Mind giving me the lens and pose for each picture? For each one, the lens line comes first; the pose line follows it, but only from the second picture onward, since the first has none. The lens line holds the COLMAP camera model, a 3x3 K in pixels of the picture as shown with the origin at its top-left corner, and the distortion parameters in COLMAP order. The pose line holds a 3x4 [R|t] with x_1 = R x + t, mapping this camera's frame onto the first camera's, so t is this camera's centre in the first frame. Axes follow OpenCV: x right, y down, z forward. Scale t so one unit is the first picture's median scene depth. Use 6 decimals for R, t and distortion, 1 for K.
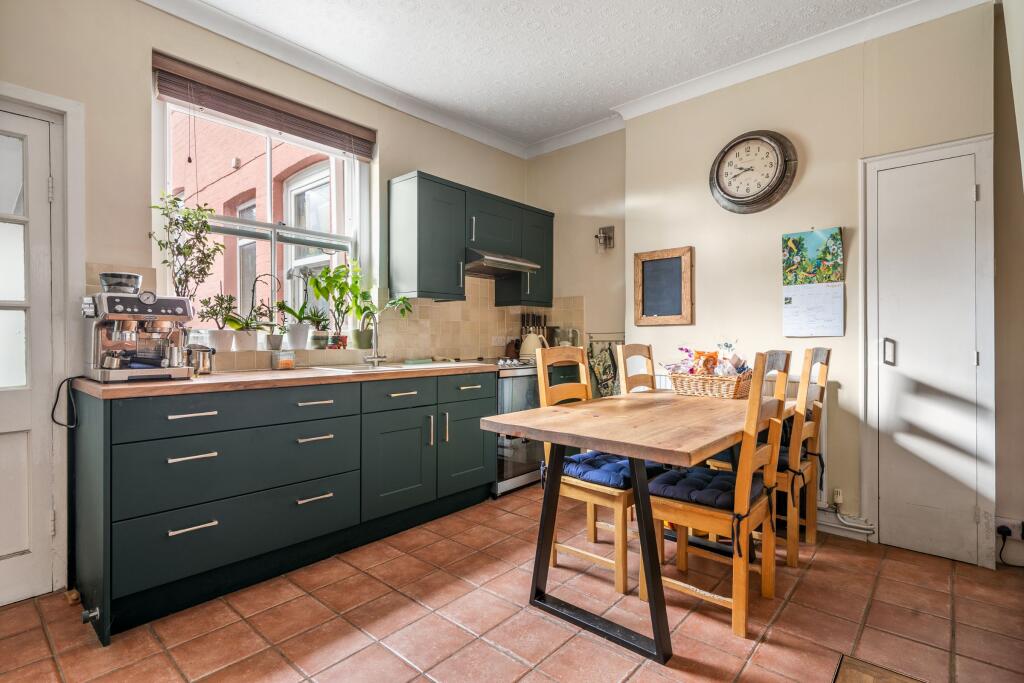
lens RADIAL K [[495.2, 0, 512.0], [0, 495.2, 341.5], [0, 0, 1]] dist [-0.000384, -0.000290]
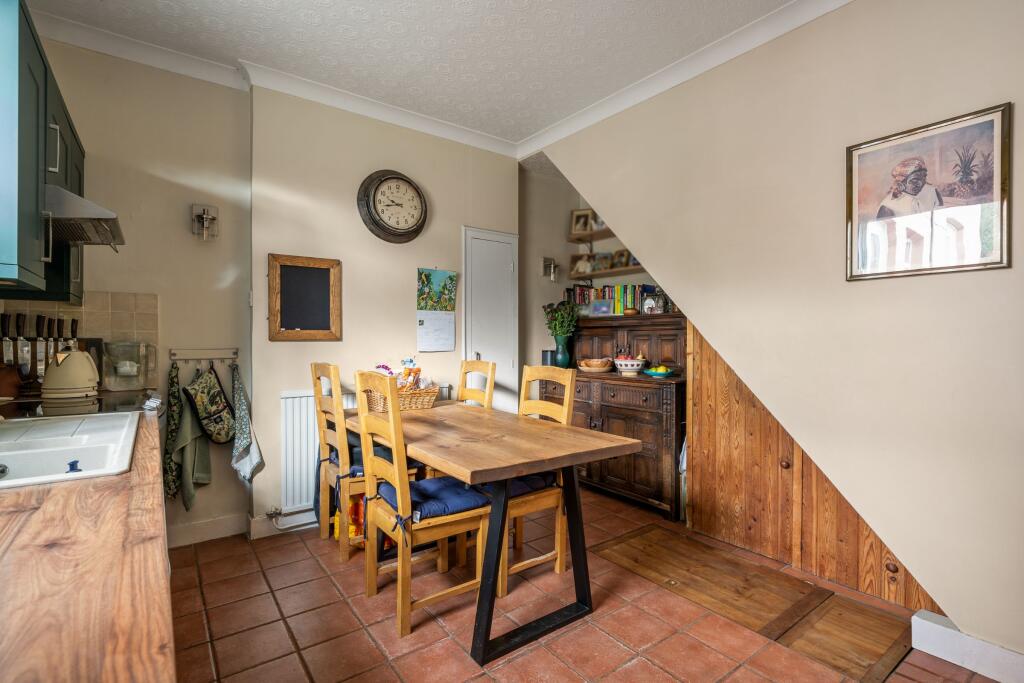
lens RADIAL K [[477.2, 0, 512.0], [0, 477.2, 341.5], [0, 0, 1]] dist [0.000610, 0.000048]
pose [[0.209904, -0.002074, 0.977720, -0.548763], [0.003035, 0.999994, 0.001470, -0.036775], [-0.977717, 0.002659, 0.209909, 0.531421]]
